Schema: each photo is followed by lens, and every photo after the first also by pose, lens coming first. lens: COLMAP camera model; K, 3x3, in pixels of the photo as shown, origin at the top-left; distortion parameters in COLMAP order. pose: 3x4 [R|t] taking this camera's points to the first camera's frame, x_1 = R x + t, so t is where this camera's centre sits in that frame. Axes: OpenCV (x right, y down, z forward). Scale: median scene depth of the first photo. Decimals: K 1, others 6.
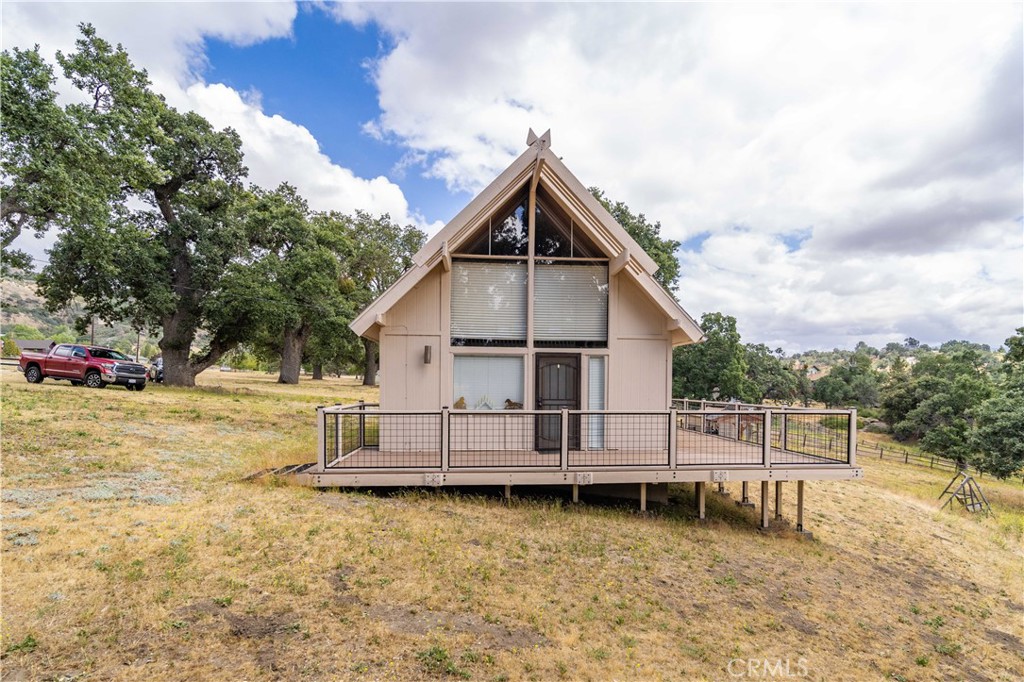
lens RADIAL K [[498.0, 0, 535.2], [0, 498.0, 391.7], [0, 0, 1]] dist [0.017519, -0.000431]
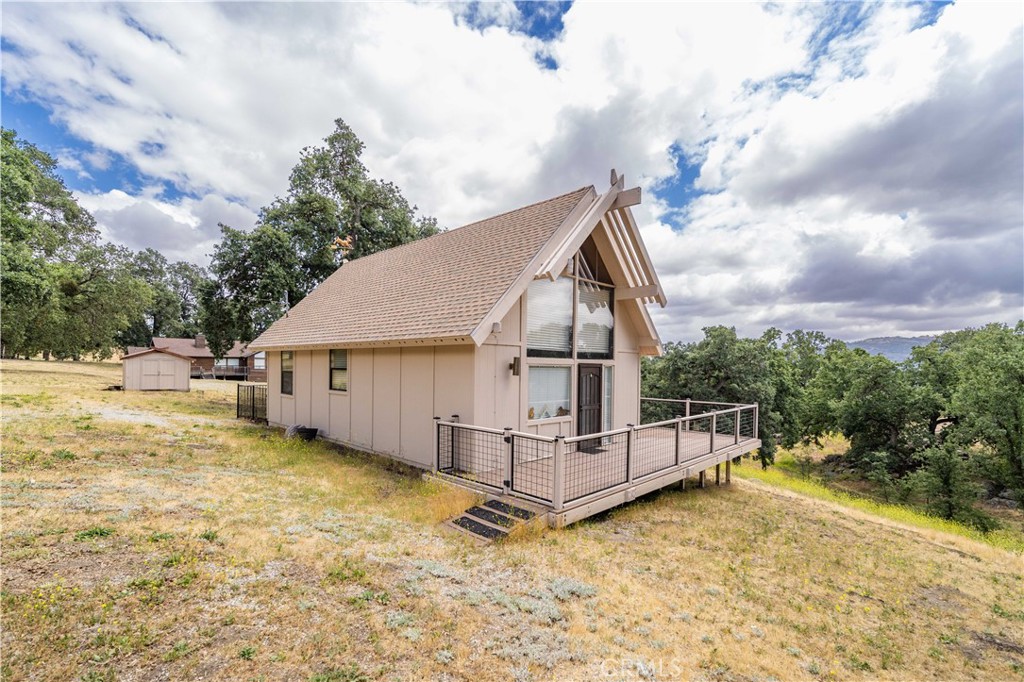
lens RADIAL K [[447.7, 0, 507.1], [0, 447.7, 371.1], [0, 0, 1]] dist [0.015510, -0.000109]
pose [[0.780870, -0.002958, 0.624686, -0.743799], [-0.001900, 0.999973, 0.007110, -0.068142], [-0.624690, -0.006739, 0.780843, 0.317778]]
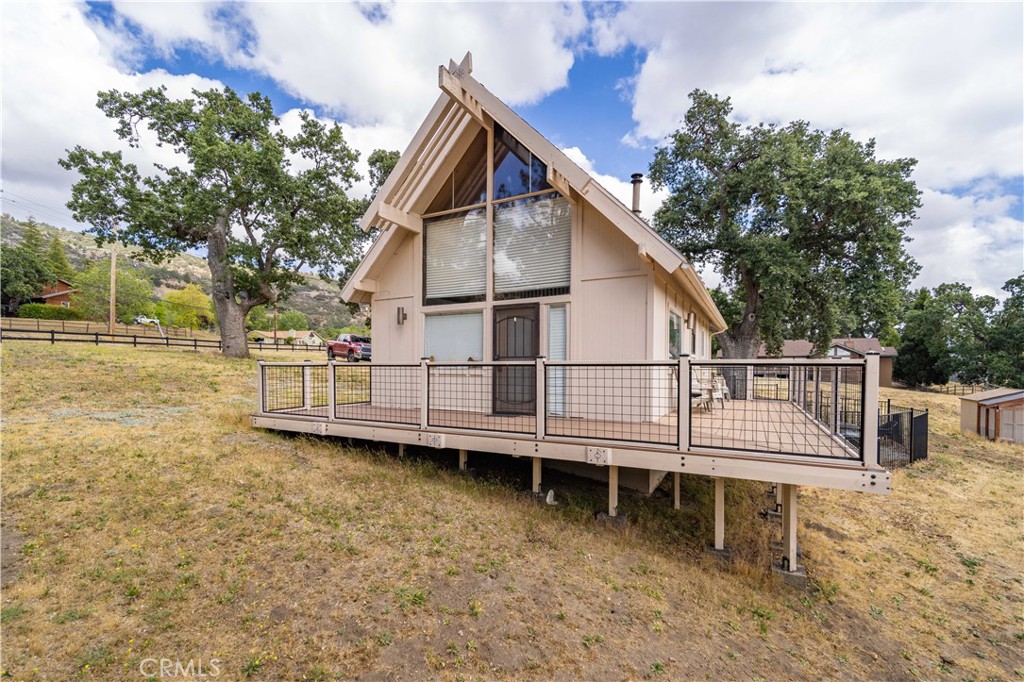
lens RADIAL K [[447.7, 0, 507.1], [0, 447.7, 371.1], [0, 0, 1]] dist [0.015510, -0.000109]
pose [[0.825061, -0.000728, -0.565043, 0.484537], [-0.003022, 0.999979, -0.005701, 0.045731], [0.565035, 0.006412, 0.825042, 0.334626]]
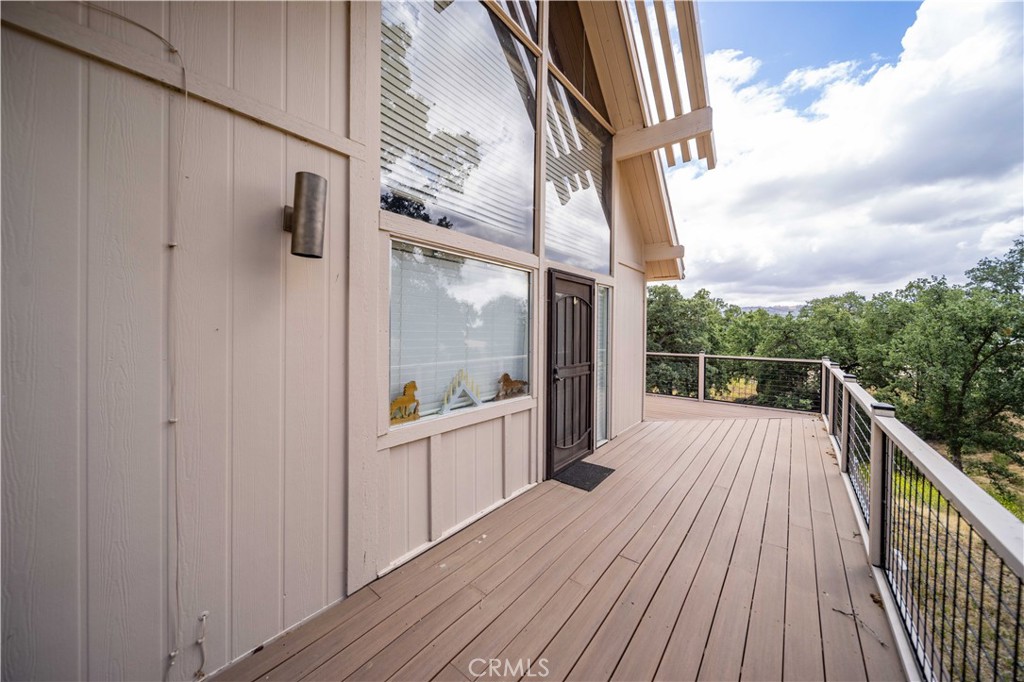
lens RADIAL K [[357.8, 0, 507.2], [0, 357.8, 334.4], [0, 0, 1]] dist [0.000026, -0.000210]
pose [[0.718462, -0.010157, 0.695492, -0.256594], [0.002340, 0.999923, 0.012186, -0.021210], [-0.695562, -0.007128, 0.718431, 0.783979]]
